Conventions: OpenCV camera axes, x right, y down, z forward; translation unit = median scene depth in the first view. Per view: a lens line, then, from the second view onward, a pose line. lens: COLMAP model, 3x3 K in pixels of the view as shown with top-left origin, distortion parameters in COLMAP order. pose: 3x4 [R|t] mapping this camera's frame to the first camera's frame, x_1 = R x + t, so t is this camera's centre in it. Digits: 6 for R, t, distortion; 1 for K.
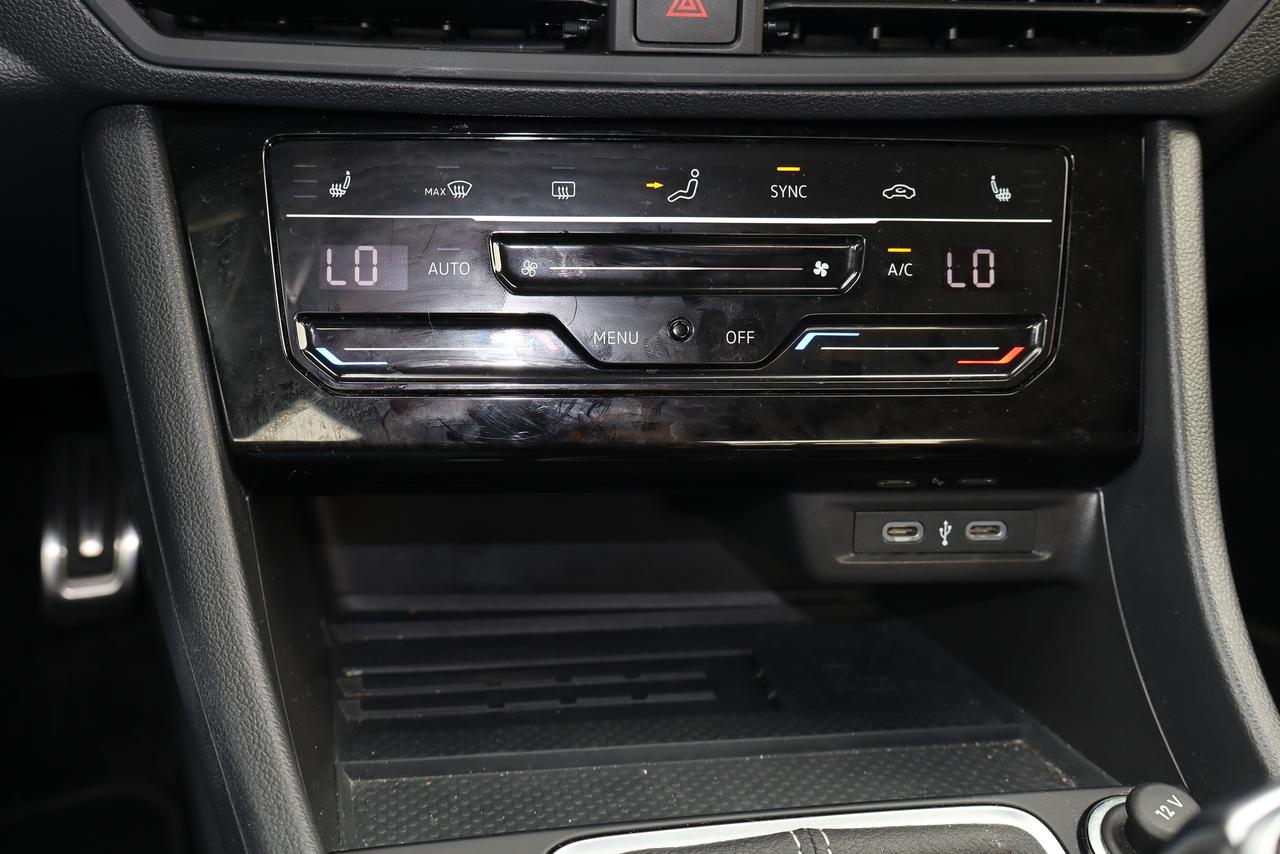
lens RADIAL K [[1433.4, 0, 634.3], [0, 1433.4, 427.8], [0, 0, 1]] dist [0.000028, 0.000000]
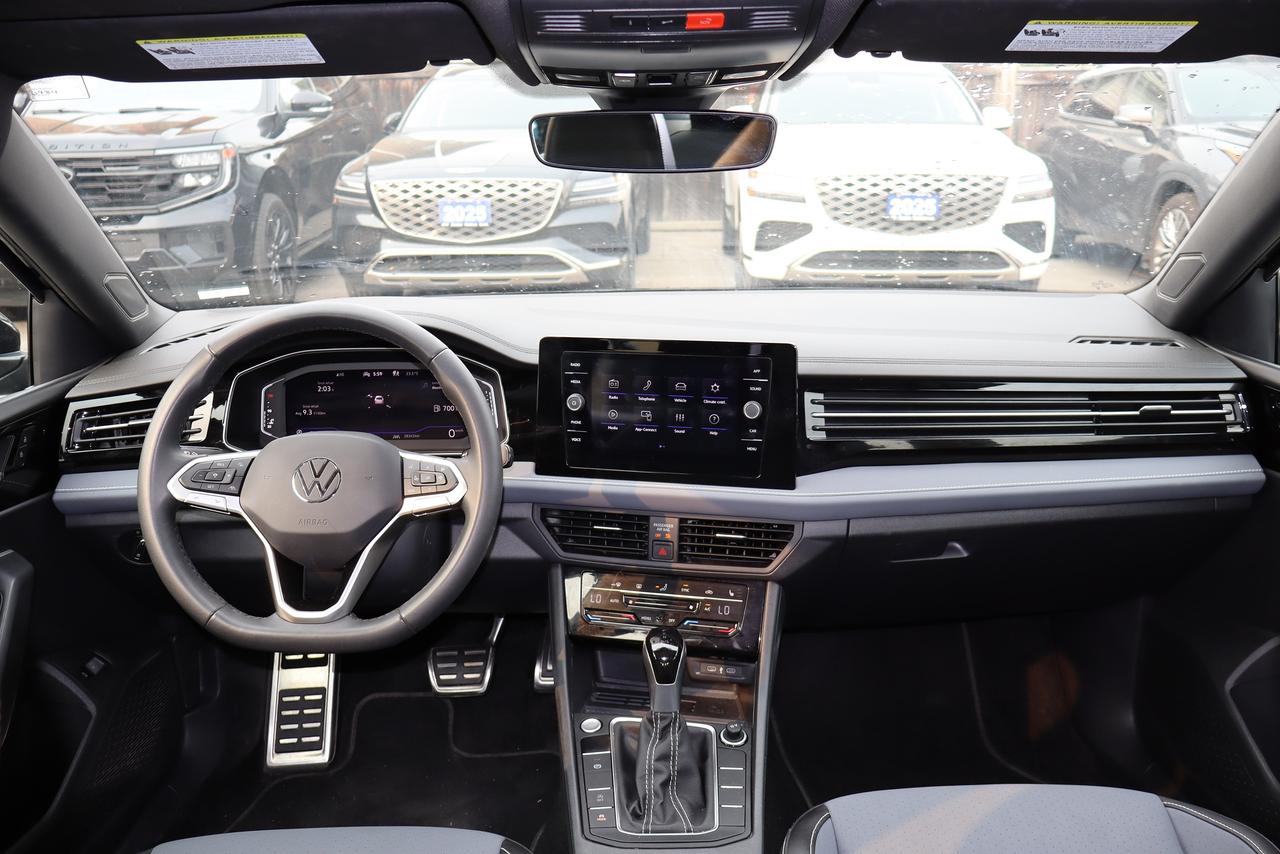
lens RADIAL K [[1081.6, 0, 634.3], [0, 1081.6, 425.0], [0, 0, 1]] dist [0.000506, 0.009878]
pose [[0.943480, 0.033324, -0.329749, 1.049167], [-0.100800, 0.976652, -0.189711, -0.004025], [0.315728, 0.212228, 0.924811, -2.330935]]
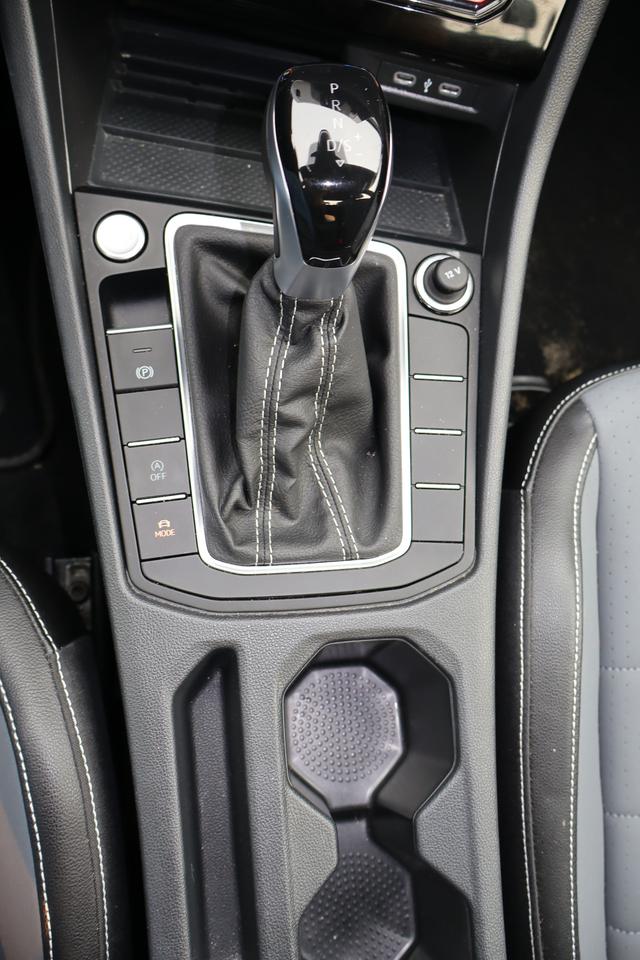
lens RADIAL K [[811.2, 0, 316.1], [0, 811.2, 482.8], [0, 0, 1]] dist [0.000506, 0.009878]
pose [[0.964308, 0.264127, 0.018638, 0.198723], [-0.196875, 0.668147, 0.717509, -0.308022], [0.177061, -0.695569, 0.696300, -0.096669]]
